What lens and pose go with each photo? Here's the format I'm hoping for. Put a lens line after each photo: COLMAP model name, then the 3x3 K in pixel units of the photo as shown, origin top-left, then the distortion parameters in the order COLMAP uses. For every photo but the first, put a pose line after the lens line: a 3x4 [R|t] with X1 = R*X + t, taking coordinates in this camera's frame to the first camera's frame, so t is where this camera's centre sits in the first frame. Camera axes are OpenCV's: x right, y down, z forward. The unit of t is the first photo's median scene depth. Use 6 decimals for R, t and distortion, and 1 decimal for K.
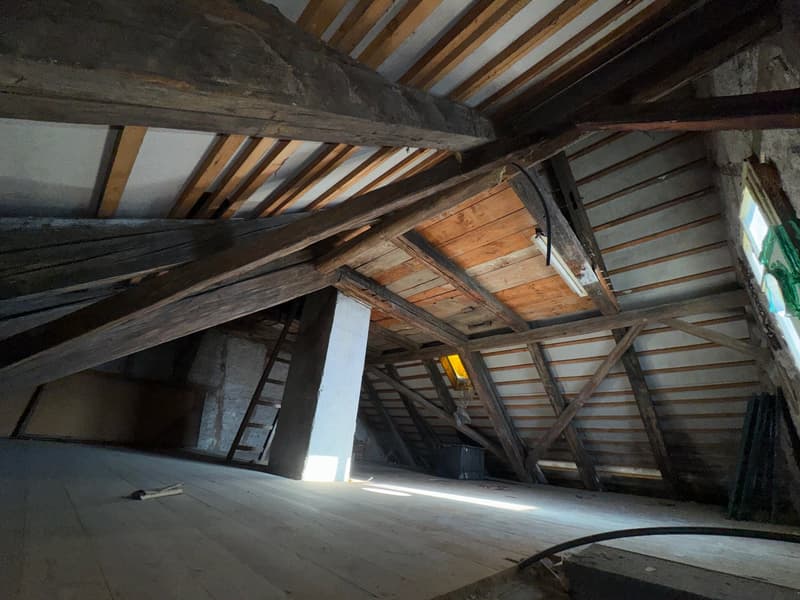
lens RADIAL K [[318.1, 0, 400.0], [0, 318.1, 300.0], [0, 0, 1]] dist [-0.000279, -0.000073]
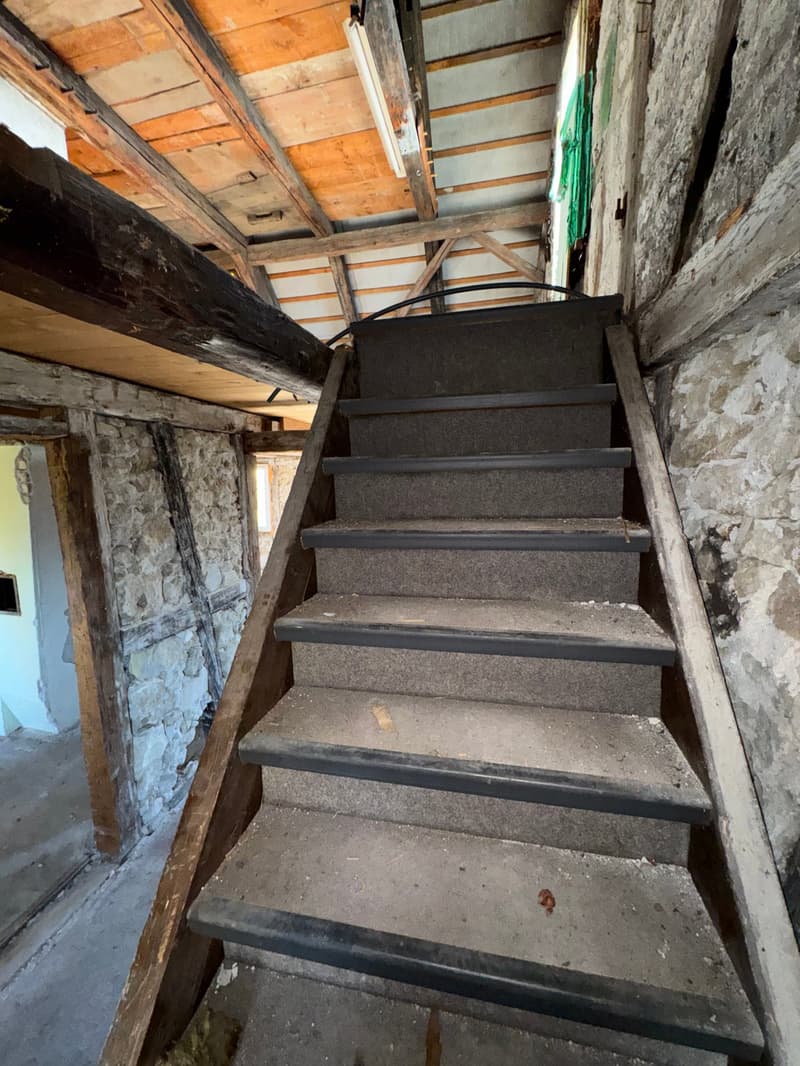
lens RADIAL K [[423.9, 0, 400.0], [0, 423.9, 533.0], [0, 0, 1]] dist [-0.000279, -0.000073]
pose [[0.862089, -0.172565, 0.476470, -0.061809], [-0.137109, 0.825739, 0.547135, 0.127903], [-0.487856, -0.537008, 0.688200, -0.161924]]
